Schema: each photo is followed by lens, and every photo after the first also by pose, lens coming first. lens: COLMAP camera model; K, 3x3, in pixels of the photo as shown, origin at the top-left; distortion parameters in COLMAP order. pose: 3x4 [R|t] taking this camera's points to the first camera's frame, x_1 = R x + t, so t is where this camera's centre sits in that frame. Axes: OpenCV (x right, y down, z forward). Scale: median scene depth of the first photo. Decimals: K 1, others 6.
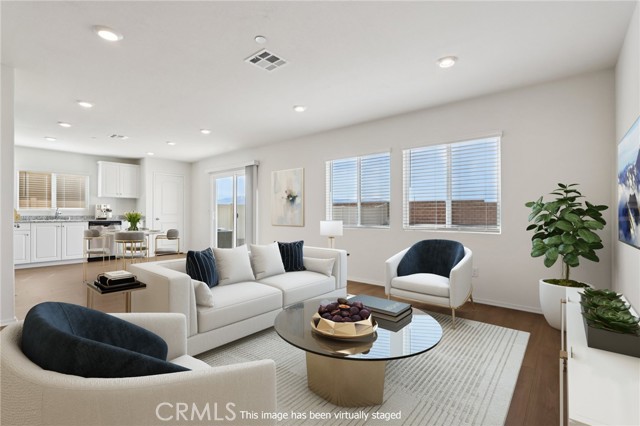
lens RADIAL K [[294.8, 0, 324.1], [0, 294.8, 210.1], [0, 0, 1]] dist [-0.006348, 0.001622]
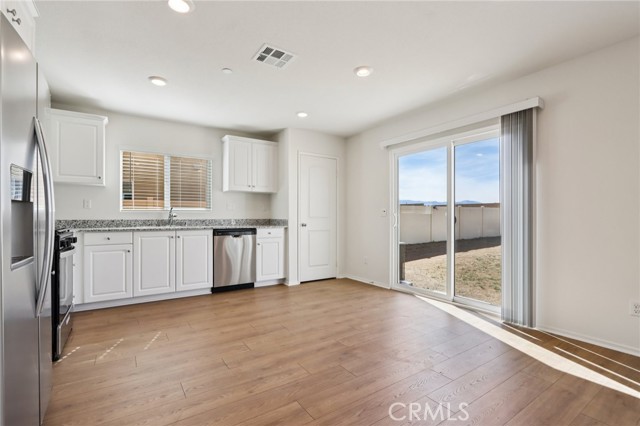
lens RADIAL K [[294.8, 0, 325.0], [0, 294.8, 211.8], [0, 0, 1]] dist [-0.006348, 0.001622]
pose [[0.961615, -0.001432, -0.274399, -0.376009], [0.000964, 0.999998, -0.001838, 0.003103], [0.274402, 0.001503, 0.961614, 0.436059]]
